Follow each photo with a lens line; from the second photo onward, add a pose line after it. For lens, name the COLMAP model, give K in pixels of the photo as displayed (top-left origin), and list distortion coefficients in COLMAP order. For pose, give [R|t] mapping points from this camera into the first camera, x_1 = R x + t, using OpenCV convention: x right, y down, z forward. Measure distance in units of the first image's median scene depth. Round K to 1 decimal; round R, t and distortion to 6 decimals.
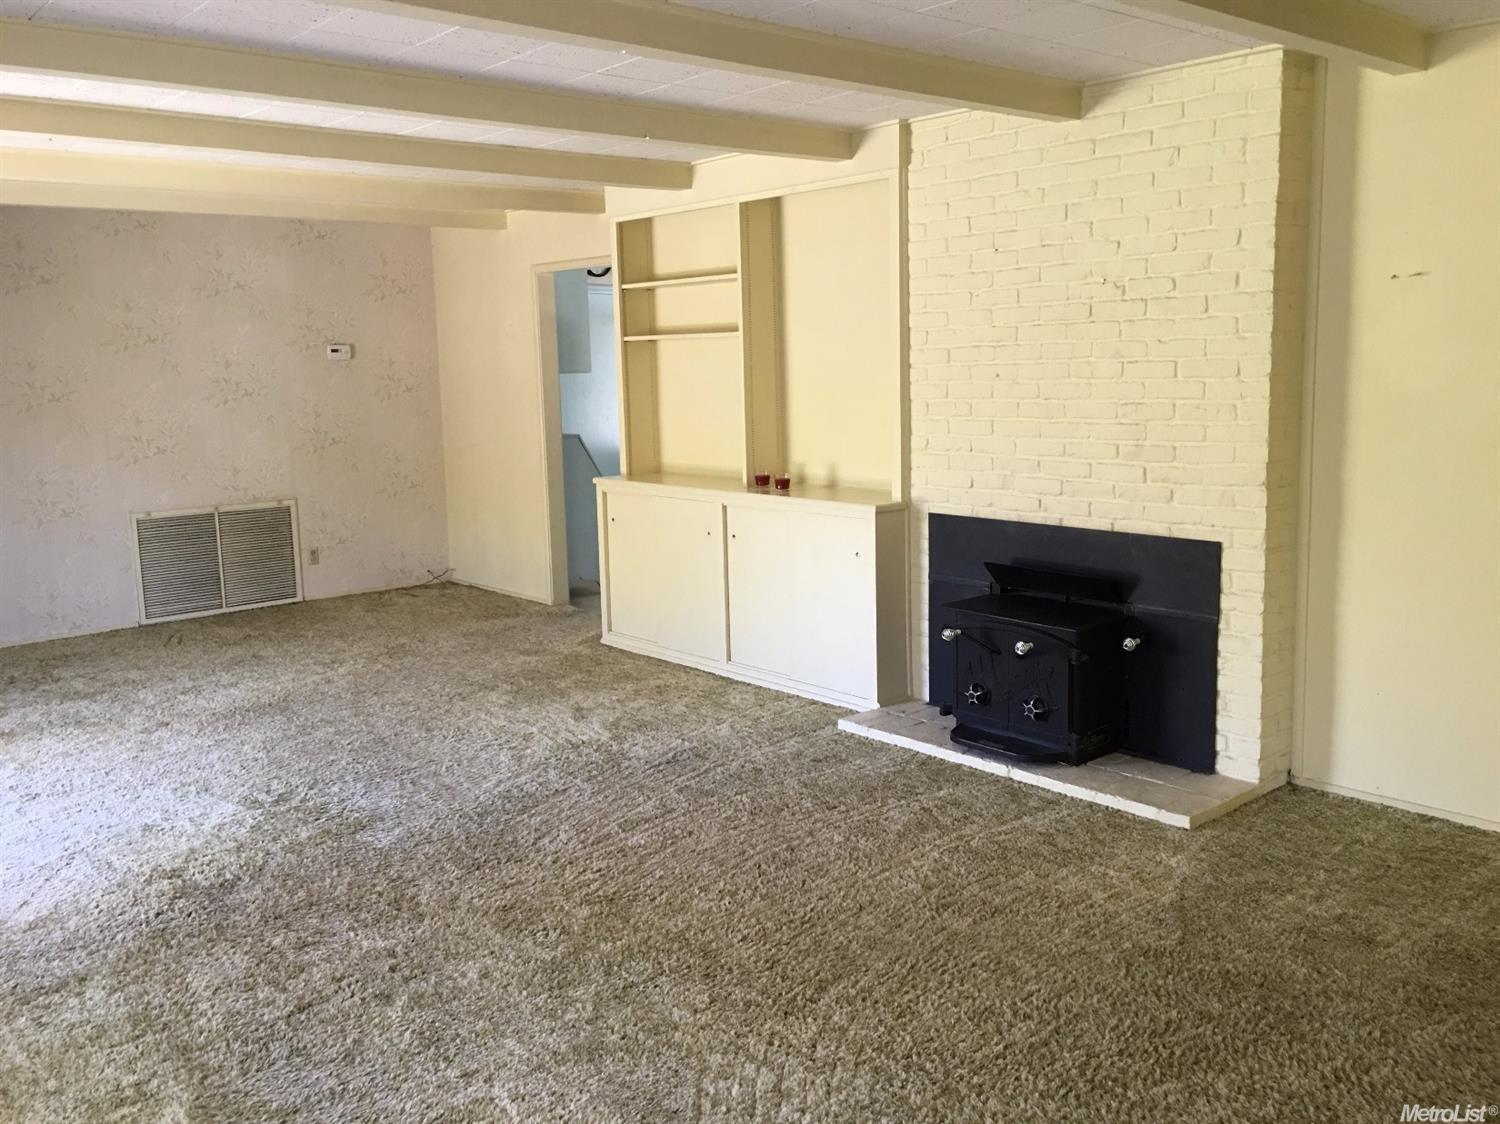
lens RADIAL K [[1248.9, 0, 750.0], [0, 1248.9, 562.0], [0, 0, 1]] dist [0.079125, -0.108681]
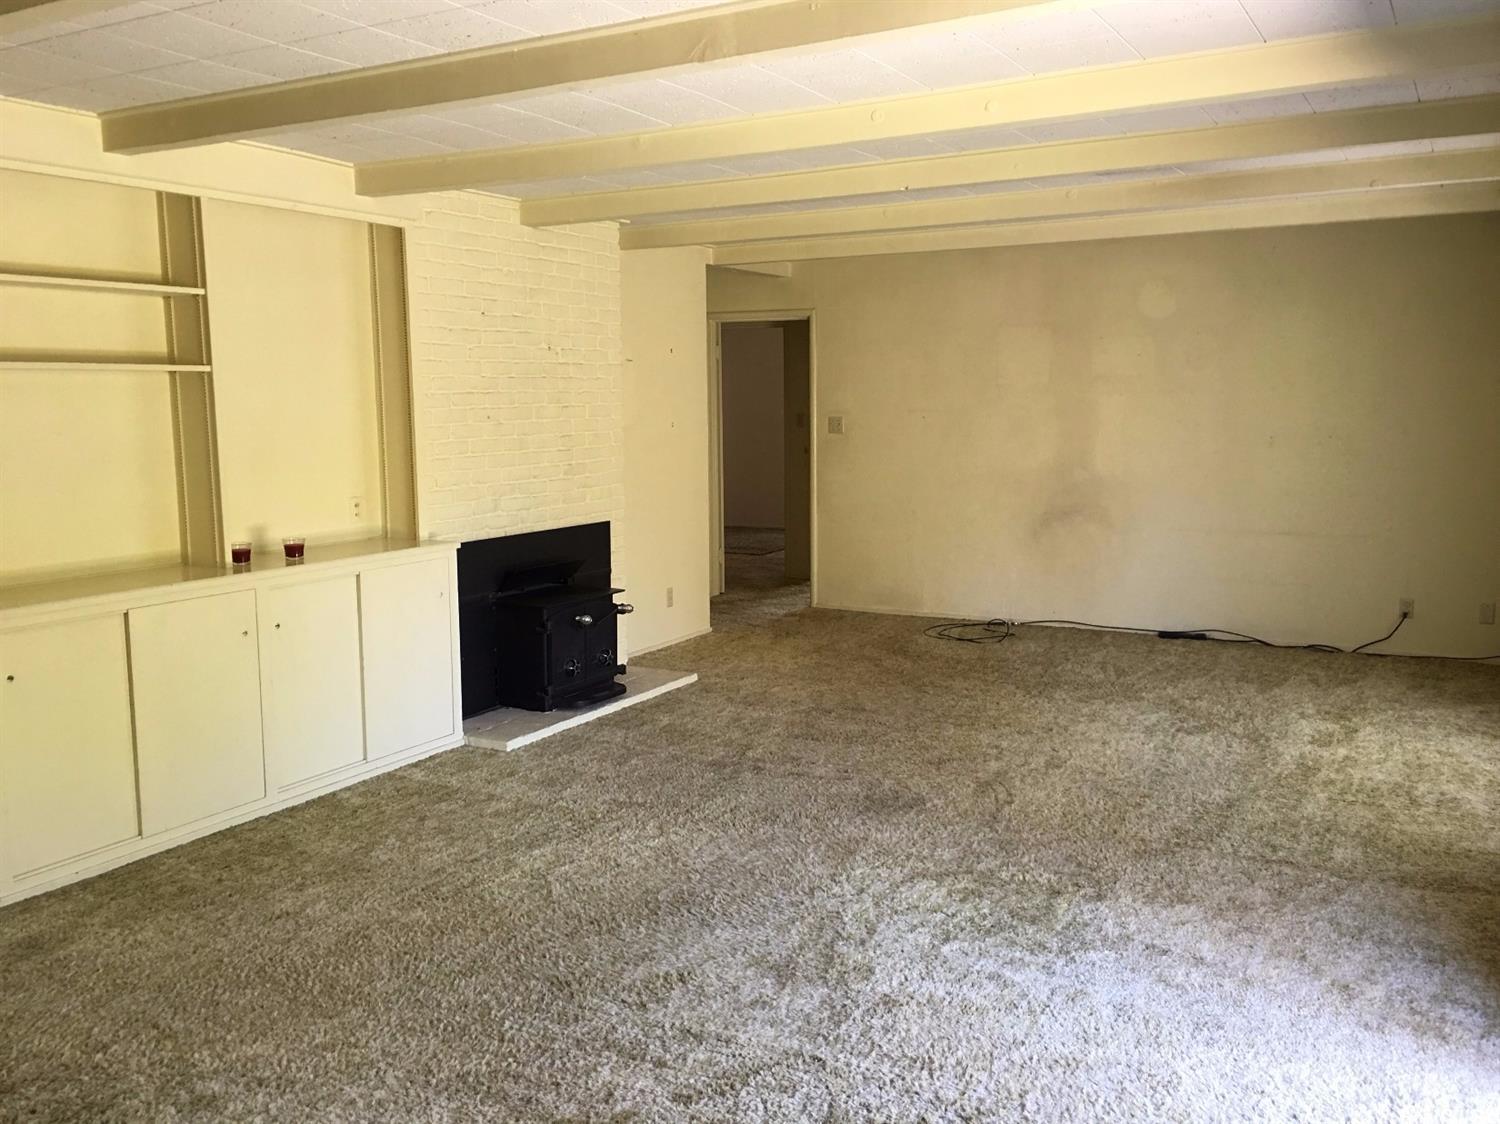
lens RADIAL K [[1248.9, 0, 750.0], [0, 1248.9, 562.0], [0, 0, 1]] dist [0.079125, -0.108681]
pose [[-0.317500, -0.099044, 0.943072, -1.016264], [0.171172, 0.972207, 0.159731, -0.161914], [-0.932681, 0.212142, -0.291722, 1.139556]]
